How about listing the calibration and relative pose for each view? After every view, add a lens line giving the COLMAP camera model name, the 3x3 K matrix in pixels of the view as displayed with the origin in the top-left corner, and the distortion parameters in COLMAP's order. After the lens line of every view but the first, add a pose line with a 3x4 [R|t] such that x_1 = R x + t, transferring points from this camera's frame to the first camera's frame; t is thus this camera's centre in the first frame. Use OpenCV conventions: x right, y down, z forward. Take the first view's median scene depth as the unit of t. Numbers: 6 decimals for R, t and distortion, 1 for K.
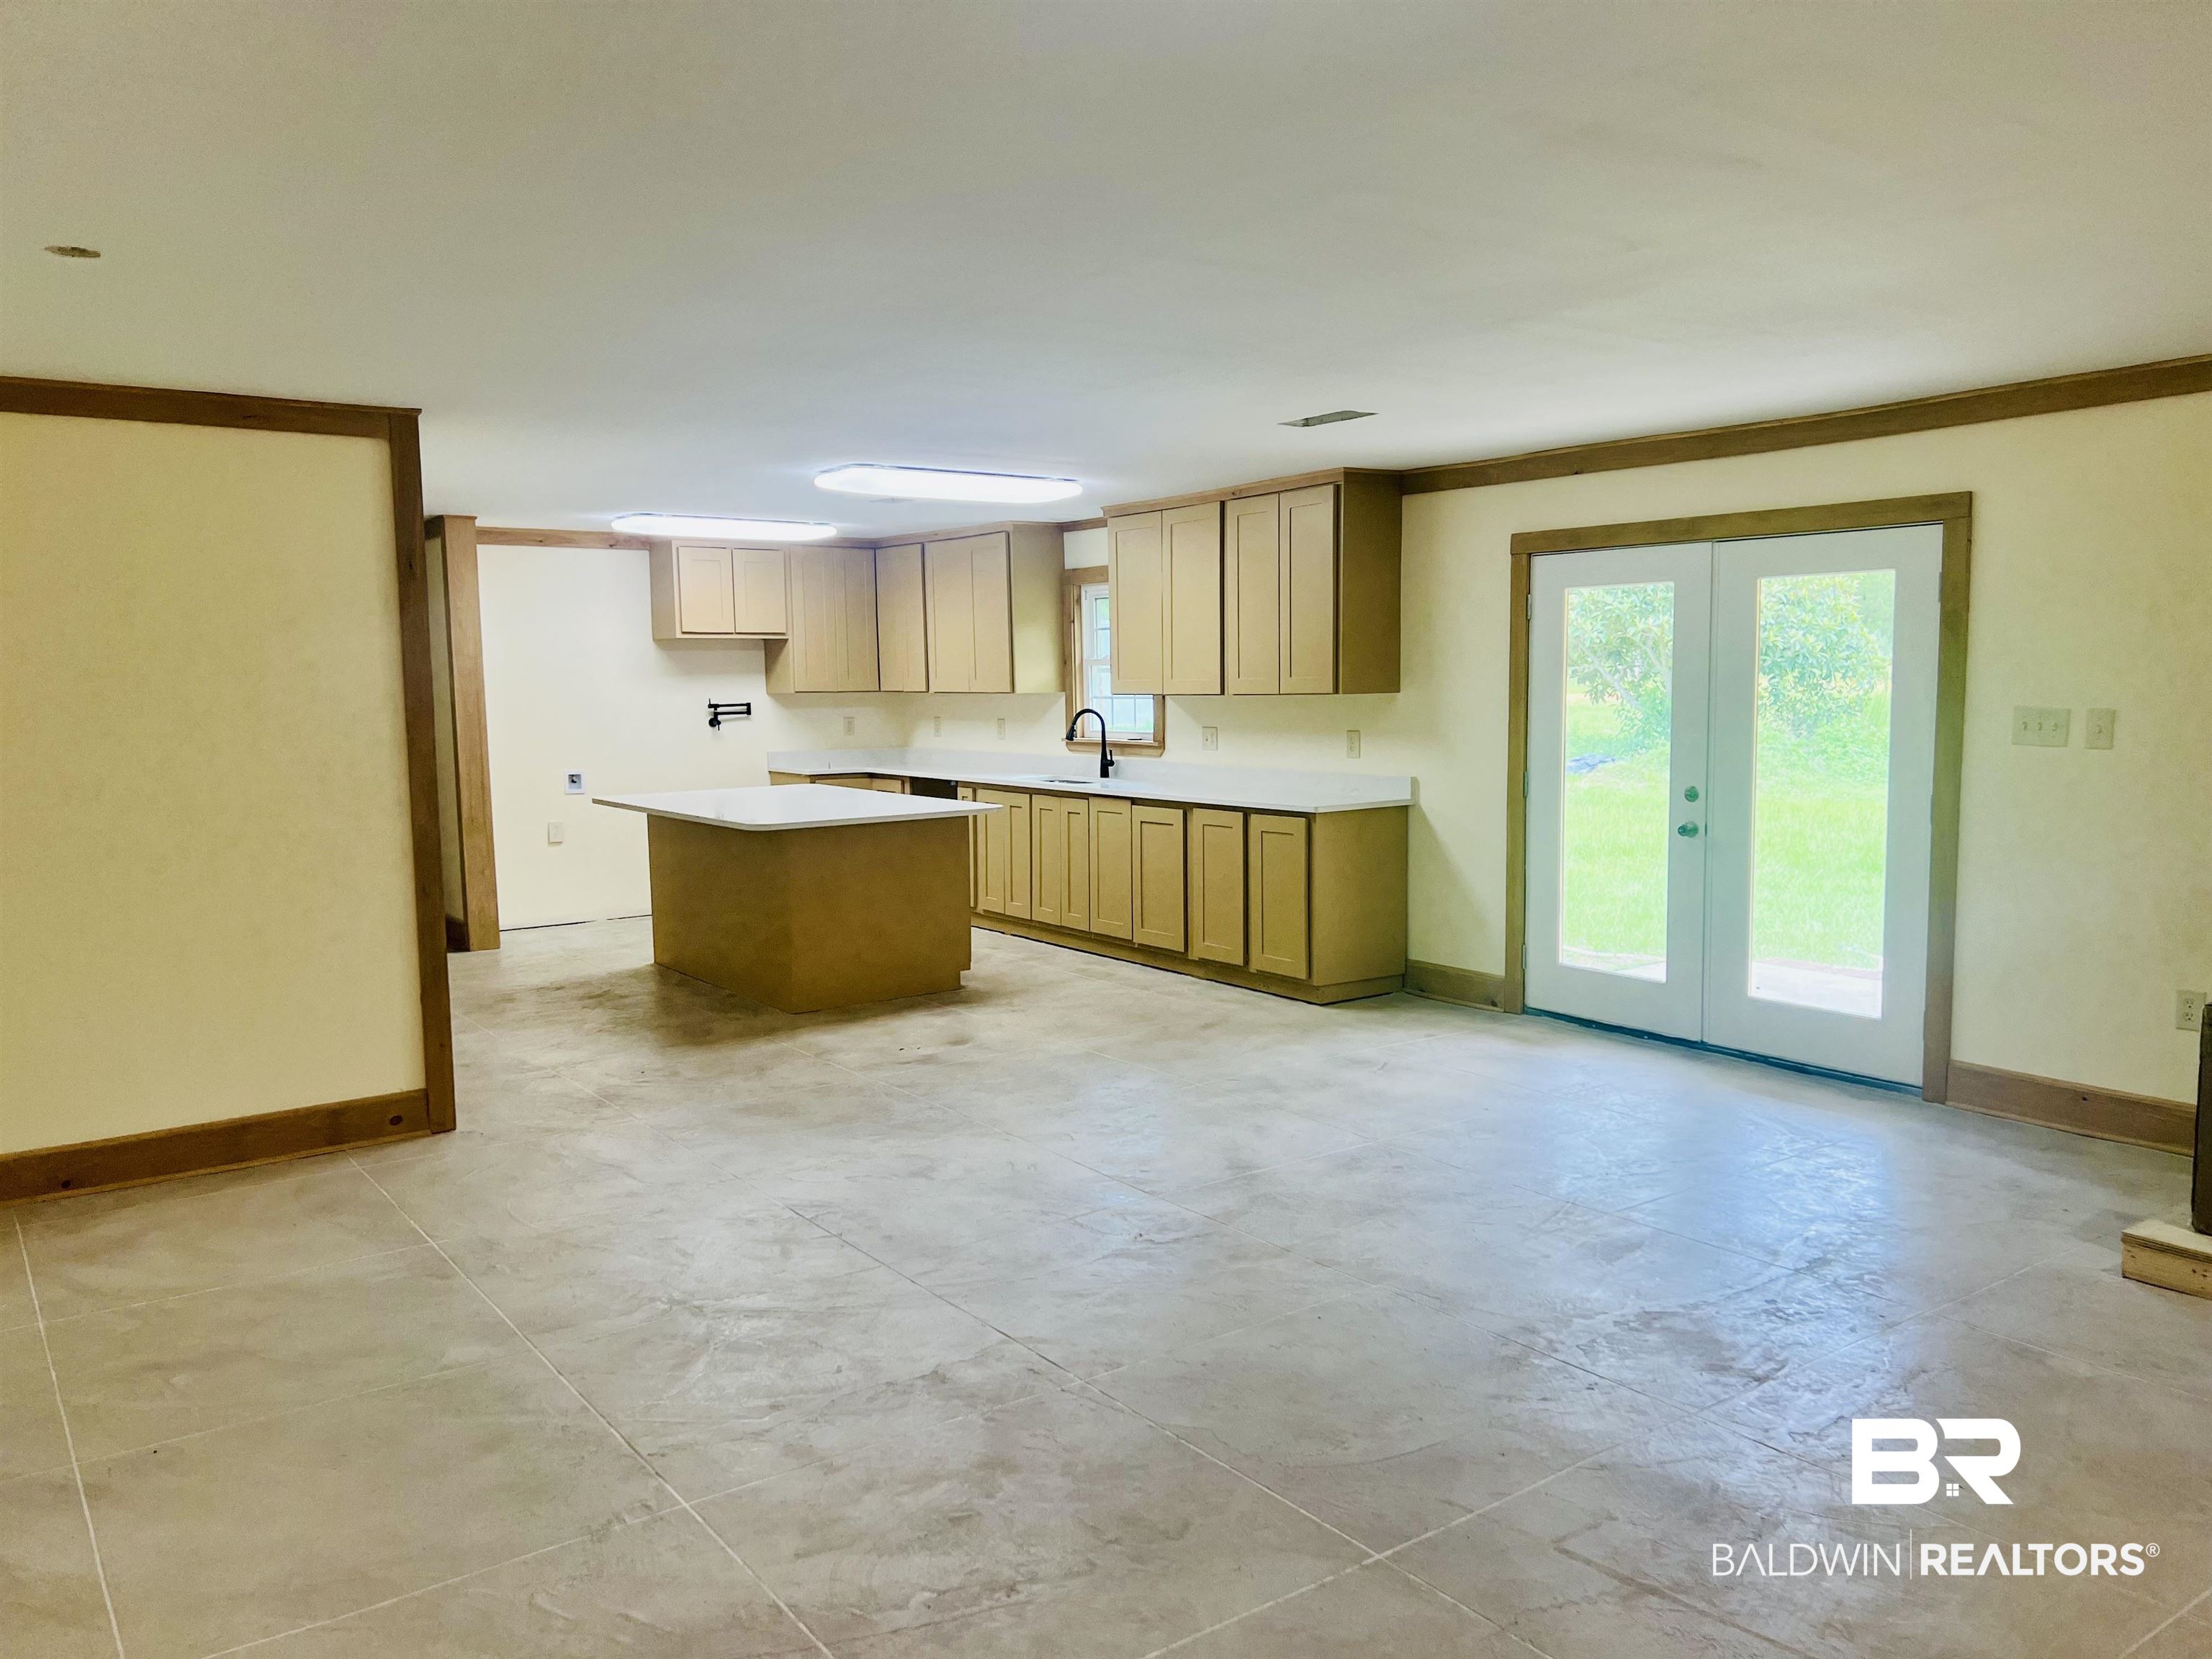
lens RADIAL K [[1638.3, 0, 1106.0], [0, 1638.3, 829.5], [0, 0, 1]] dist [0.122820, -0.243653]
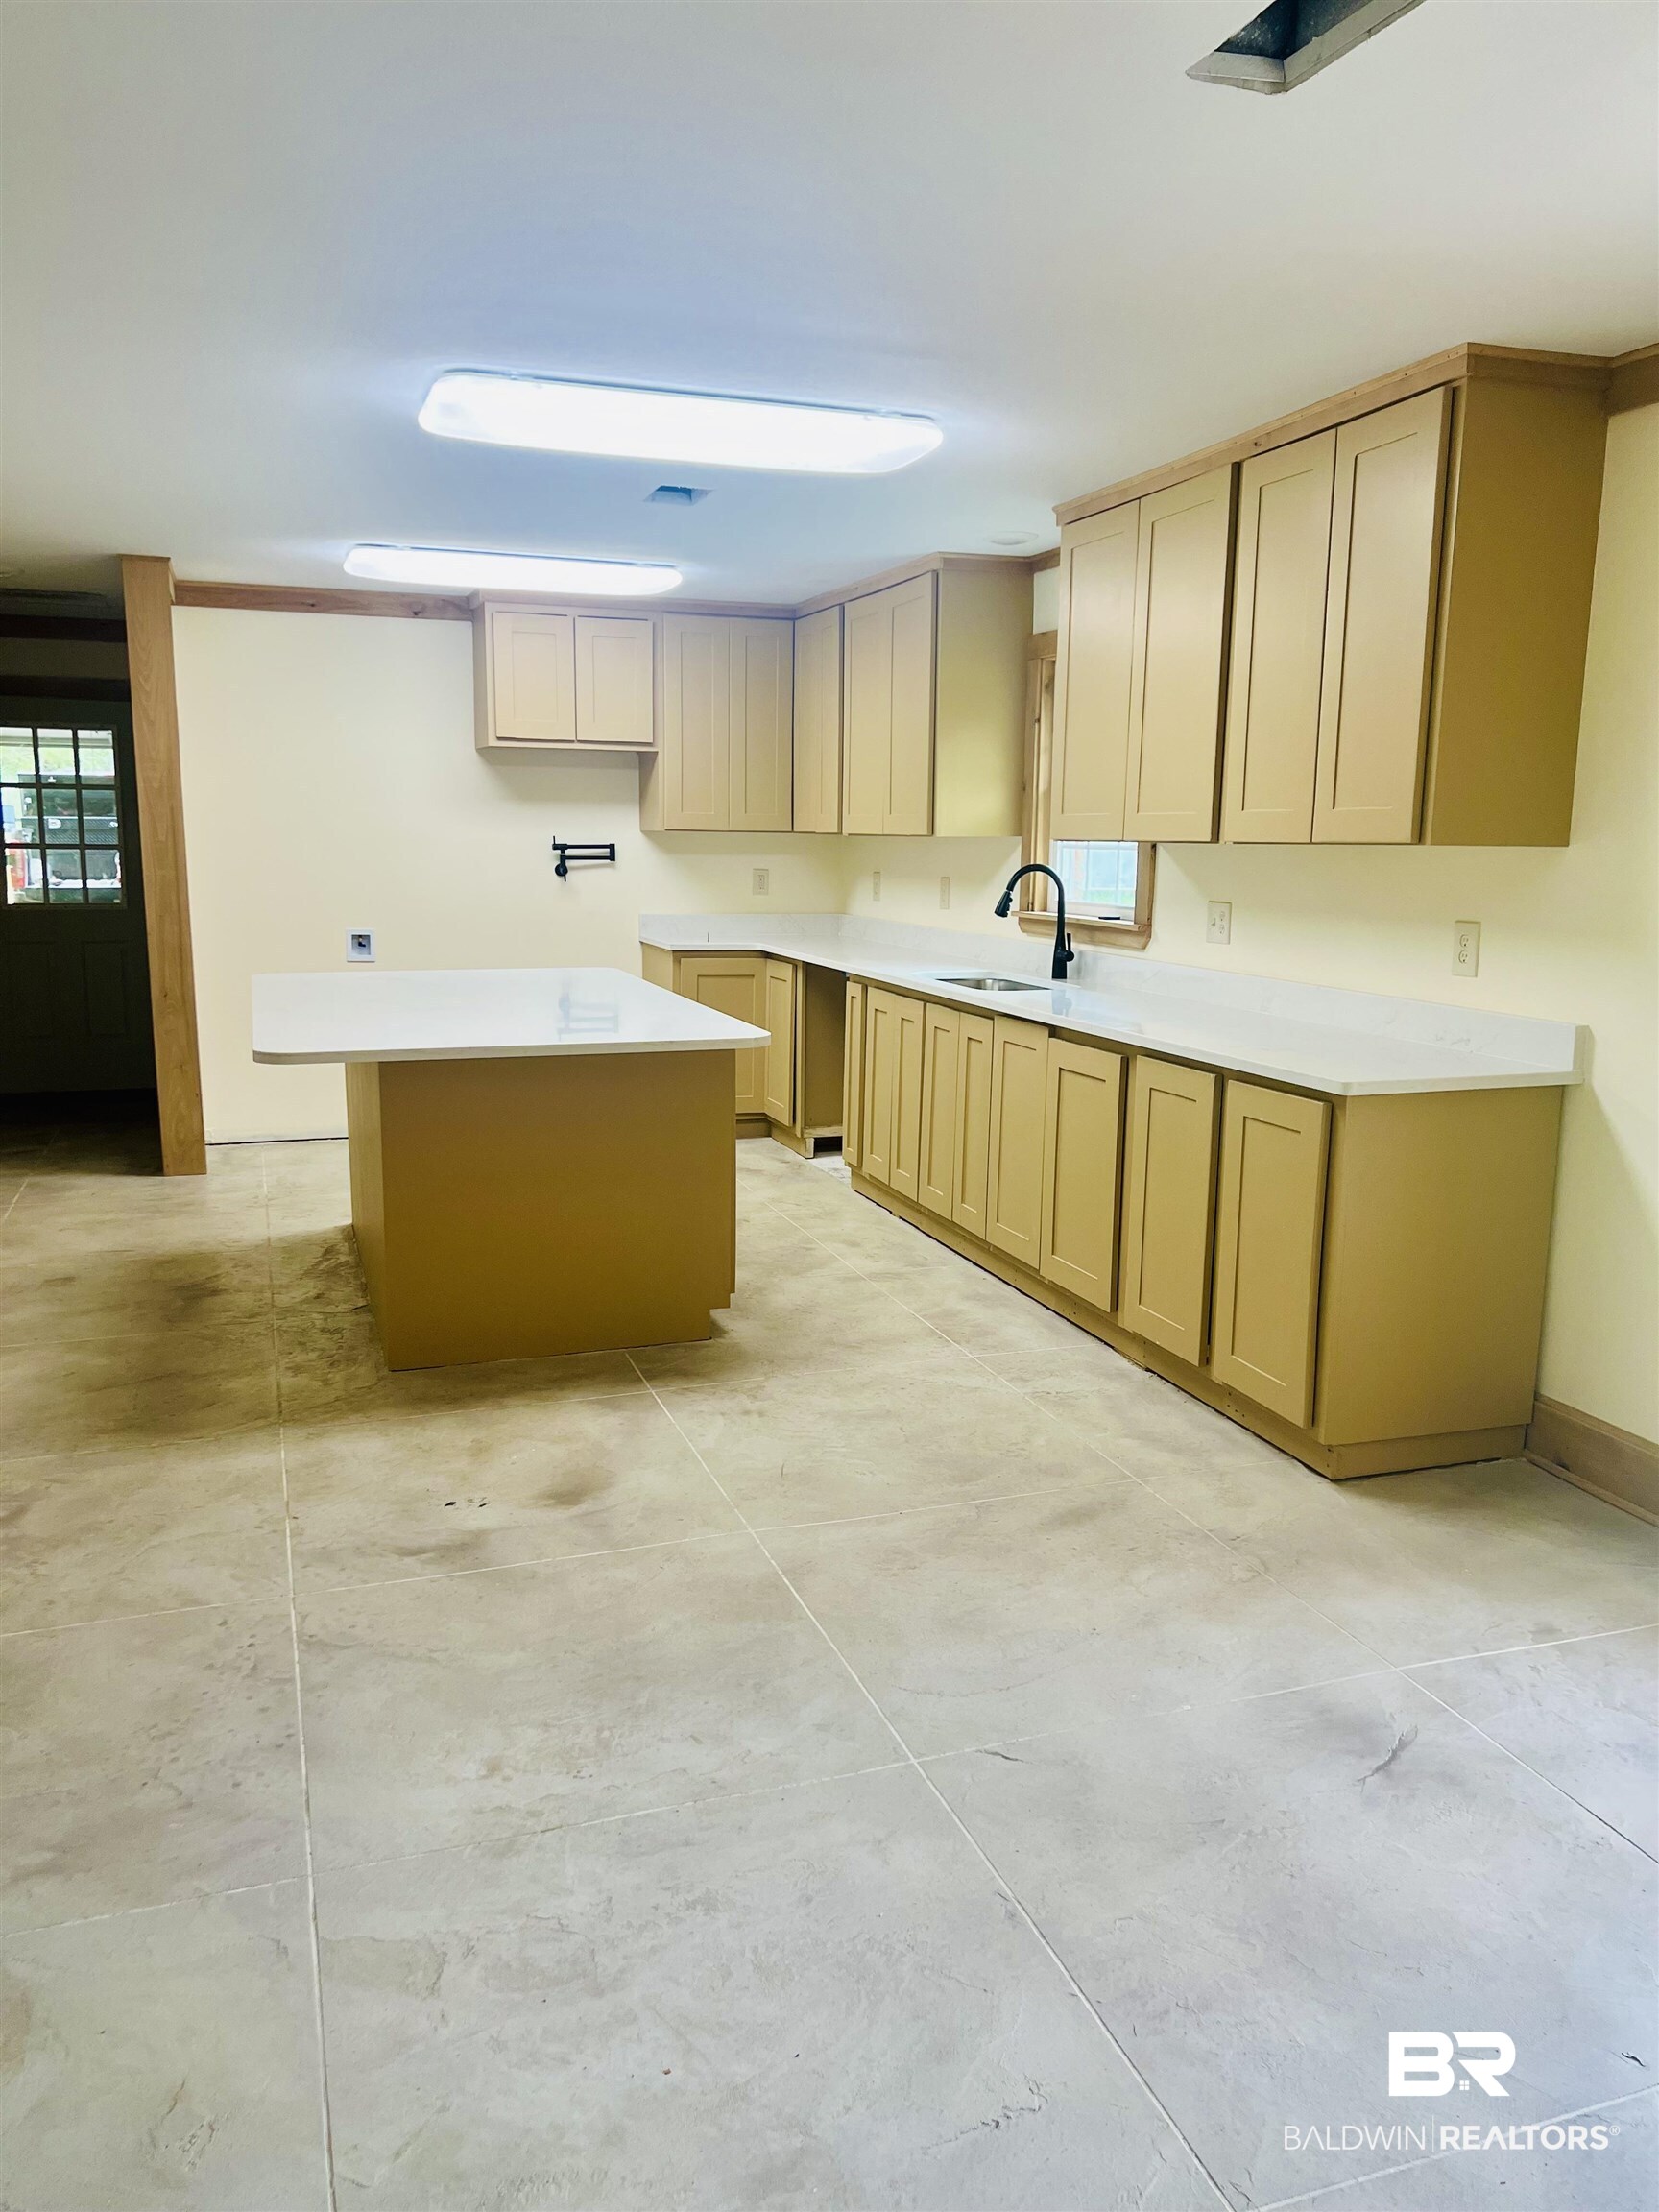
lens RADIAL K [[1638.3, 0, 829.5], [0, 1638.3, 1106.0], [0, 0, 1]] dist [0.122820, -0.243653]
pose [[0.956714, 0.071584, -0.282089, 0.096163], [-0.051012, 0.995519, 0.079617, -0.029838], [0.286524, -0.061780, 0.956079, 0.397518]]
